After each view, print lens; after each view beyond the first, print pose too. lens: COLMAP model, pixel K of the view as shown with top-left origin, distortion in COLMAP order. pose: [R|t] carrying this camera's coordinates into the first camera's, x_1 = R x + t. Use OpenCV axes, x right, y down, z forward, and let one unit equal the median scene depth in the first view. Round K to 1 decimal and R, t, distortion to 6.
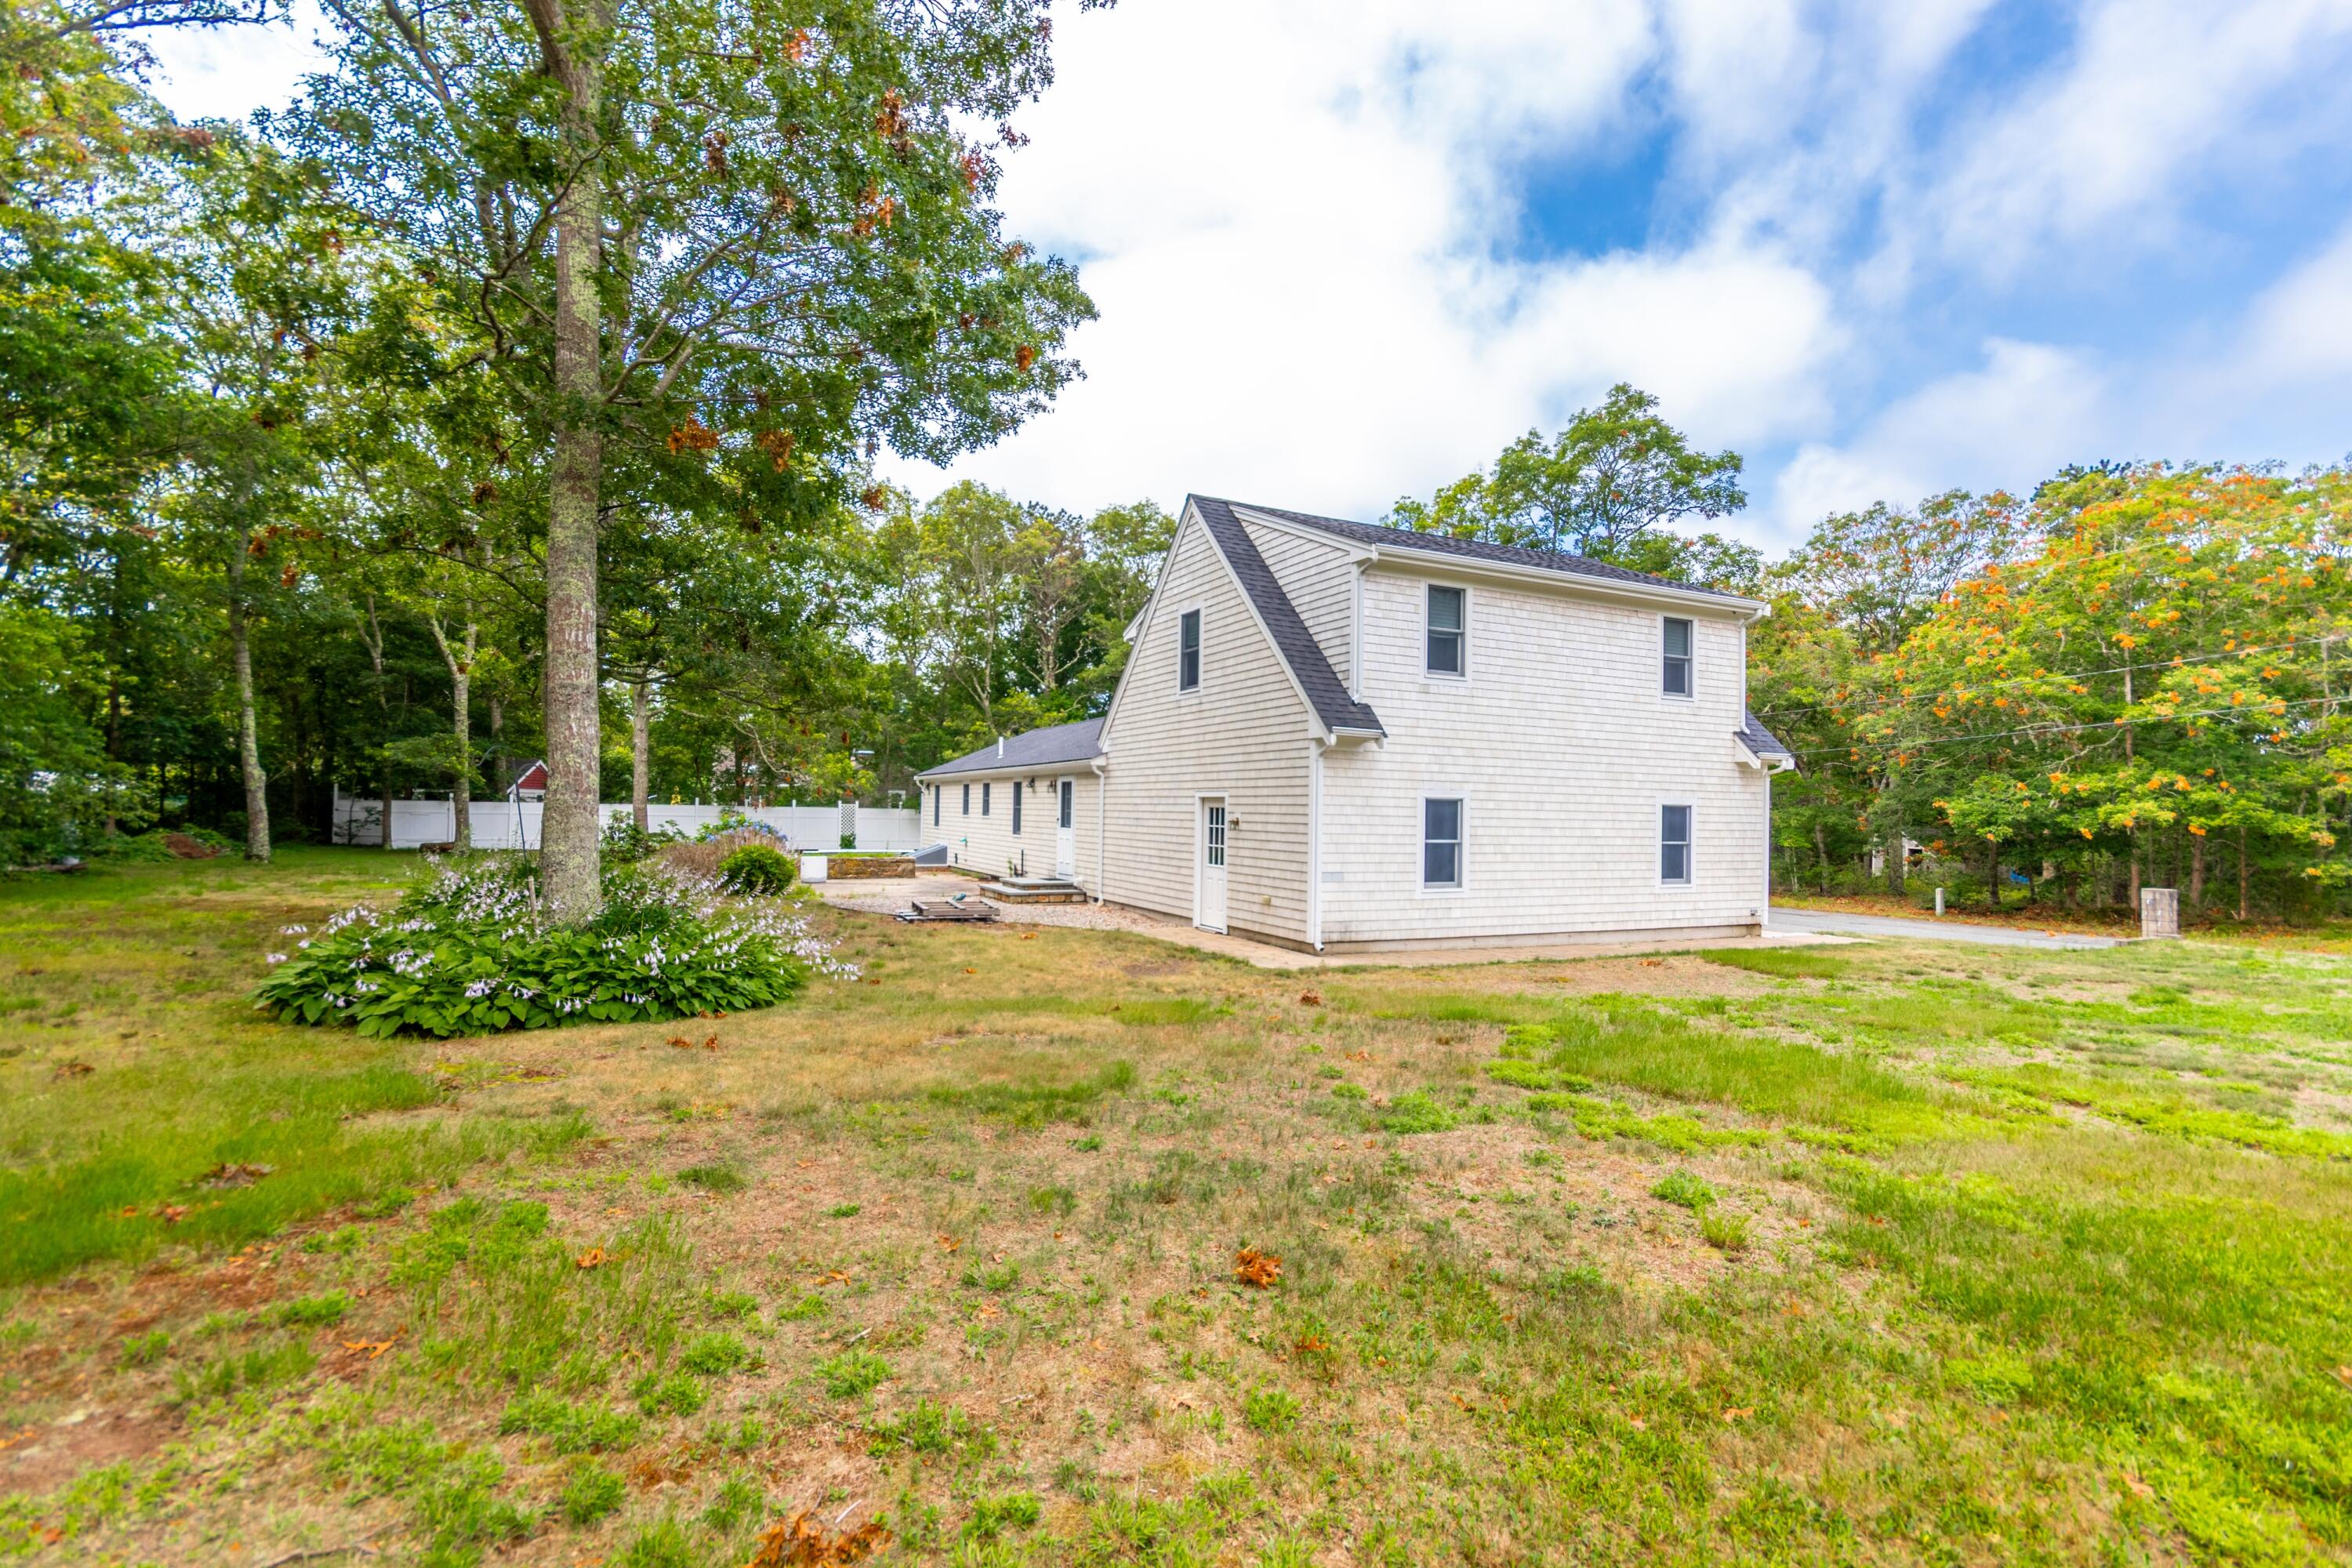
lens RADIAL K [[1103.5, 0, 1168.0], [0, 1103.5, 799.0], [0, 0, 1]] dist [-0.002469, -0.000289]
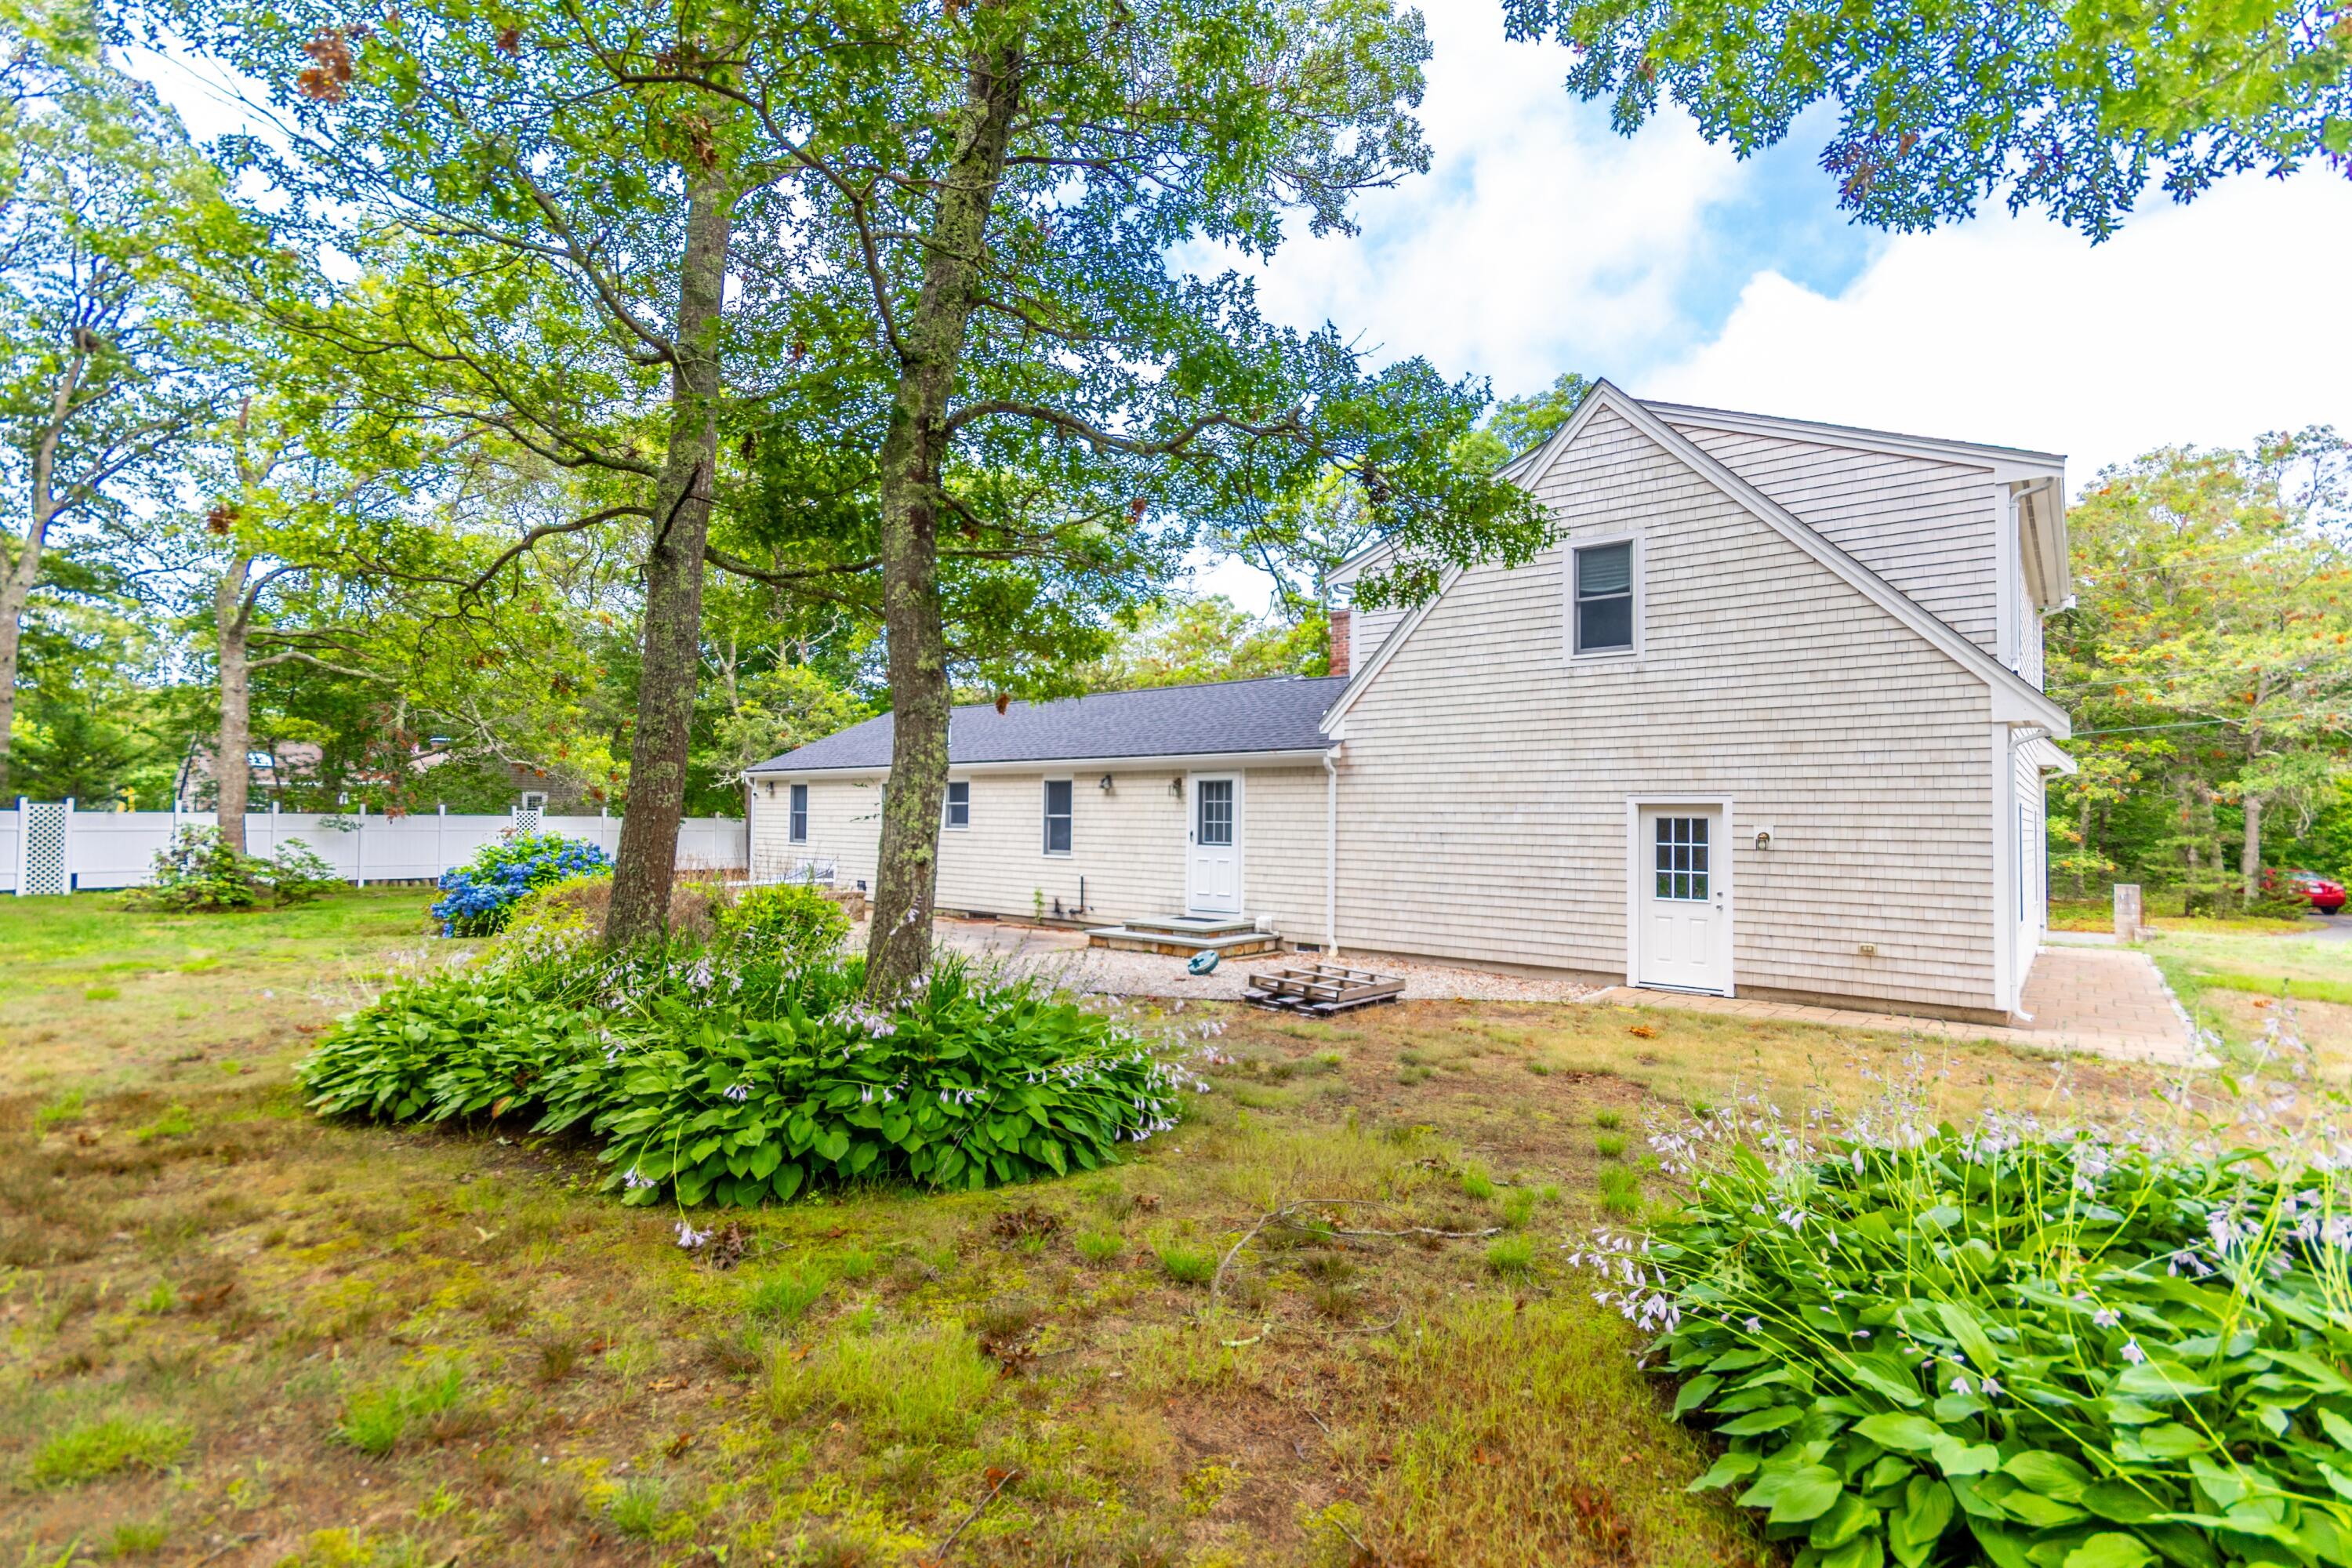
lens RADIAL K [[1103.5, 0, 1178.5], [0, 1103.5, 787.2], [0, 0, 1]] dist [-0.002469, -0.000289]
pose [[0.917912, -0.002137, 0.396778, -0.526178], [0.005275, 0.999963, -0.006818, -0.008963], [-0.396748, 0.008351, 0.917889, 0.460752]]
